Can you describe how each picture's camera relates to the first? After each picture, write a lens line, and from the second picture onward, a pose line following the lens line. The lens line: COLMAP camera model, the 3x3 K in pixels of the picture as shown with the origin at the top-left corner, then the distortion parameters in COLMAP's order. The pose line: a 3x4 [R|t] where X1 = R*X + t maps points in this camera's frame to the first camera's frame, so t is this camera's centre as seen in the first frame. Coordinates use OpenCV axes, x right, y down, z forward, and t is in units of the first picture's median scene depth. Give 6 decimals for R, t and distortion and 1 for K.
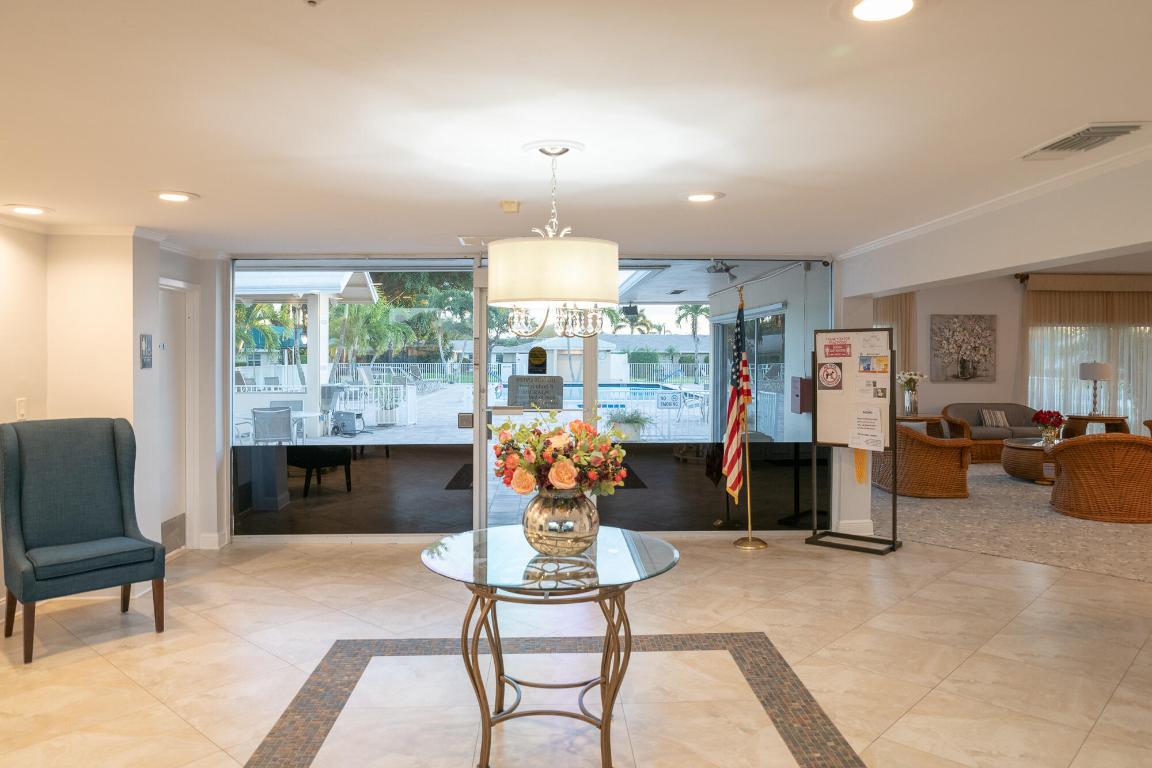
lens RADIAL K [[791.8, 0, 578.7], [0, 791.8, 365.7], [0, 0, 1]] dist [-0.060137, 0.084583]
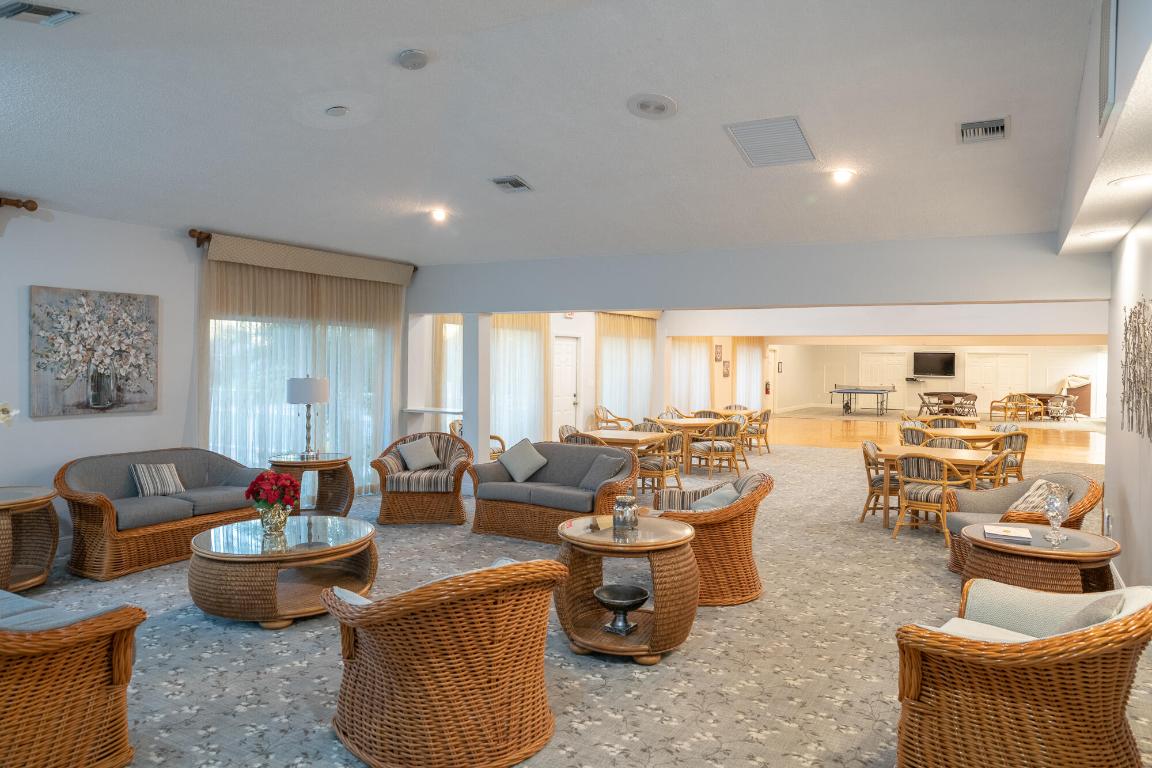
lens RADIAL K [[791.8, 0, 578.7], [0, 791.8, 365.7], [0, 0, 1]] dist [-0.060137, 0.084583]
pose [[0.523275, -0.001836, 0.852162, 0.202887], [0.004648, 0.999989, -0.000700, -0.011489], [-0.852151, 0.004327, 0.523278, 0.433987]]
